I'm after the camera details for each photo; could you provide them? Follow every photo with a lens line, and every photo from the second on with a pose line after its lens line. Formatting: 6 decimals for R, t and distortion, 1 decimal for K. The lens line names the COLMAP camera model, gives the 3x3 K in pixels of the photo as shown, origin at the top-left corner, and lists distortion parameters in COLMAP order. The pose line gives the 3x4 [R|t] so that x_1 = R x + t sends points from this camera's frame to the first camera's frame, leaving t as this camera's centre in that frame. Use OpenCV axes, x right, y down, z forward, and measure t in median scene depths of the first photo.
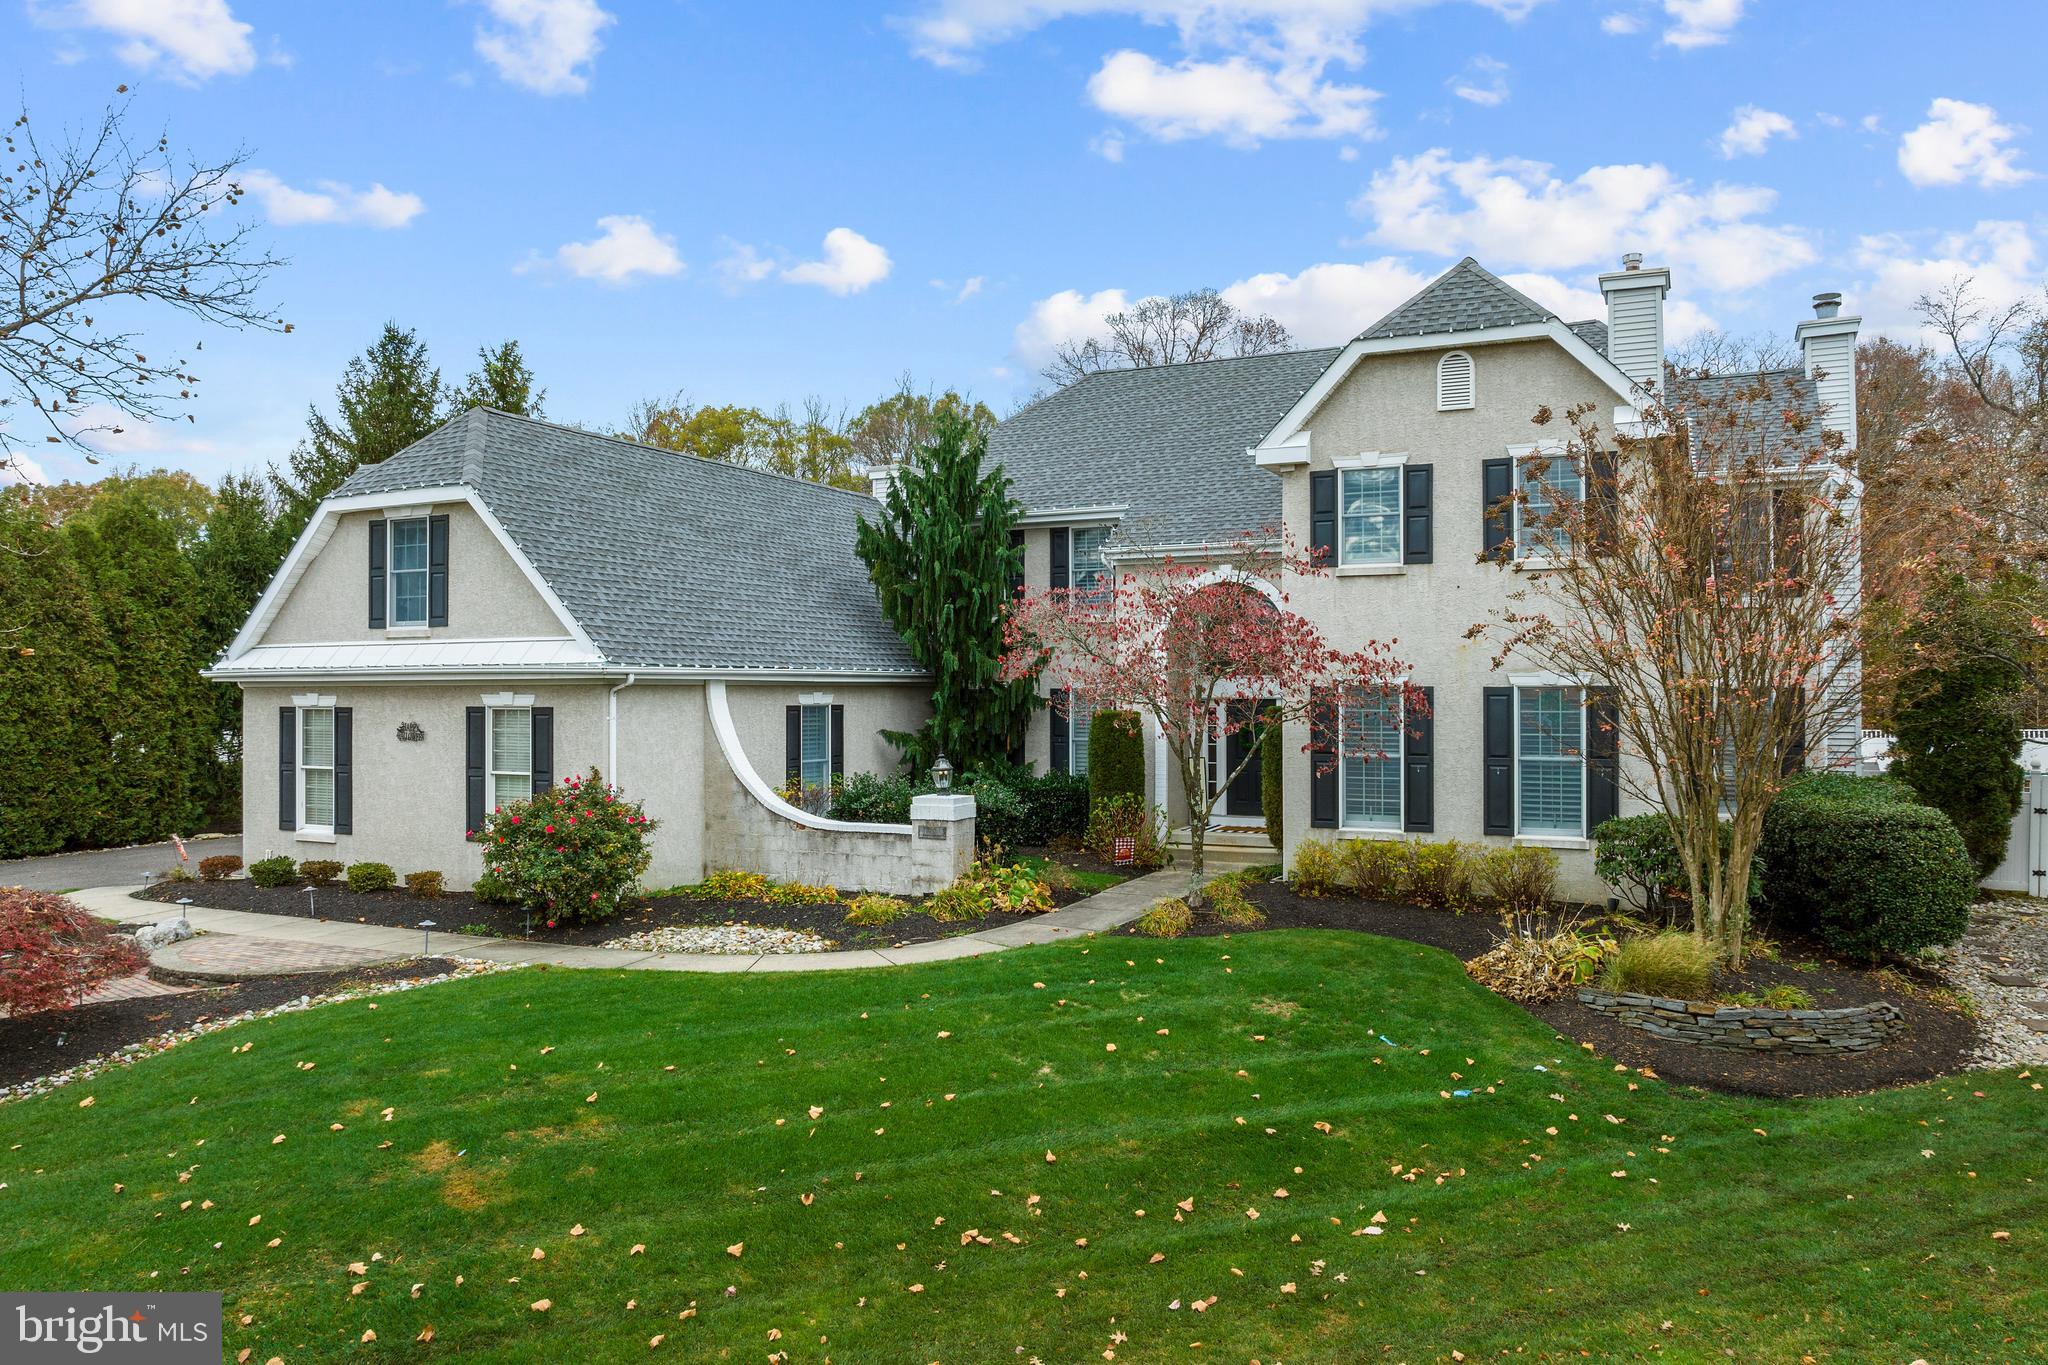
lens RADIAL K [[1444.7, 0, 1021.2], [0, 1444.7, 678.6], [0, 0, 1]] dist [-0.038462, 0.003602]
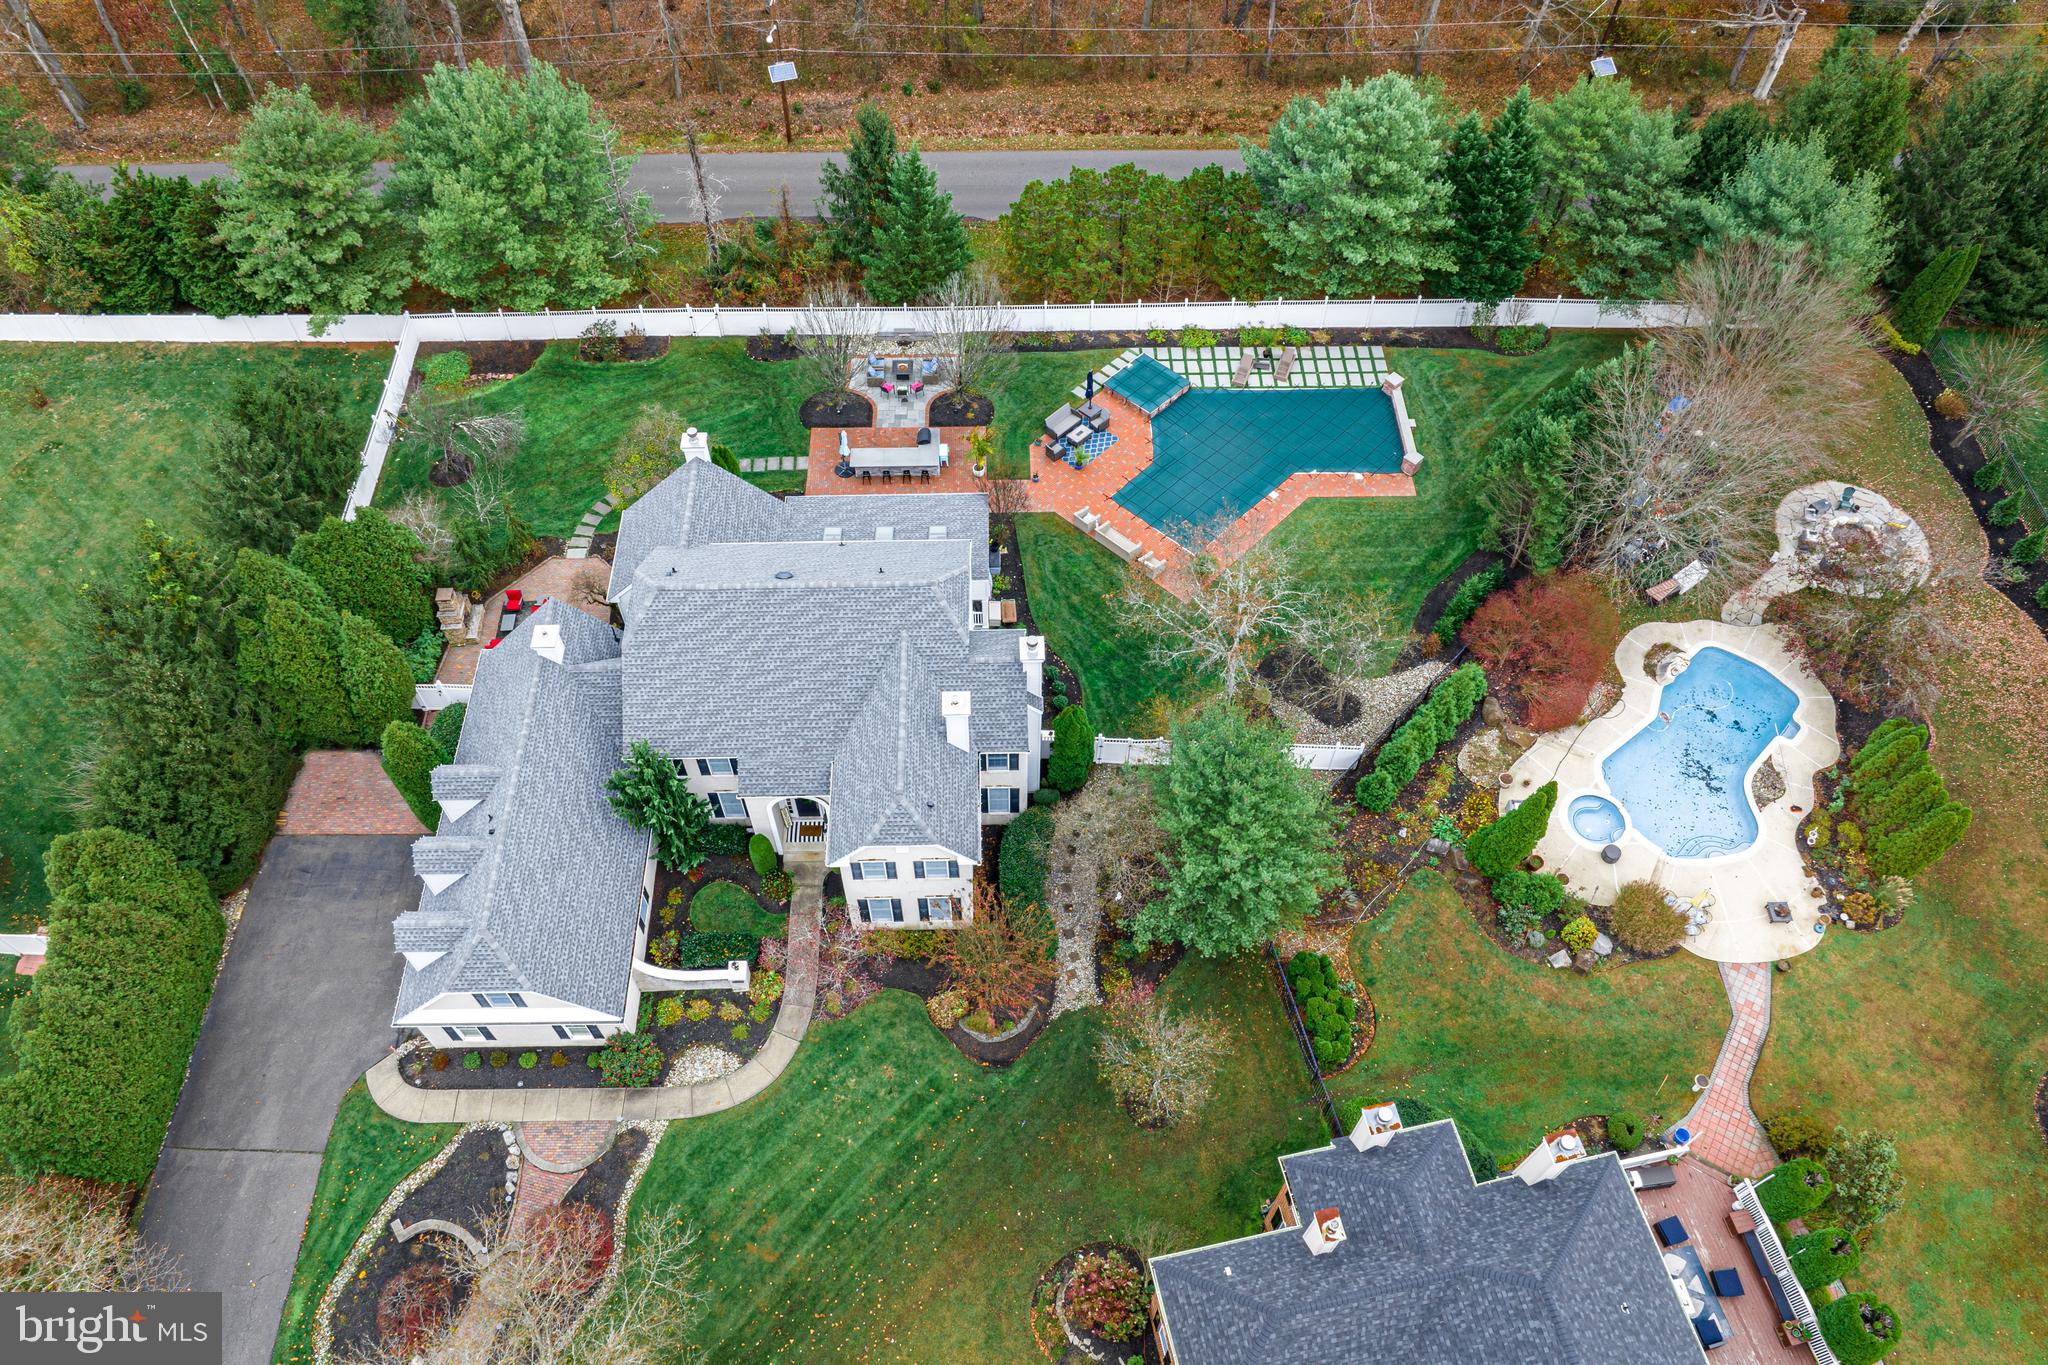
lens RADIAL K [[1444.7, 0, 1021.2], [0, 1444.7, 678.6], [0, 0, 1]] dist [-0.038462, 0.003602]
pose [[0.888807, -0.370138, 0.270222, -0.105662], [-0.007756, 0.577408, 0.816419, -2.403479], [-0.458216, -0.727735, 0.510333, -0.237150]]
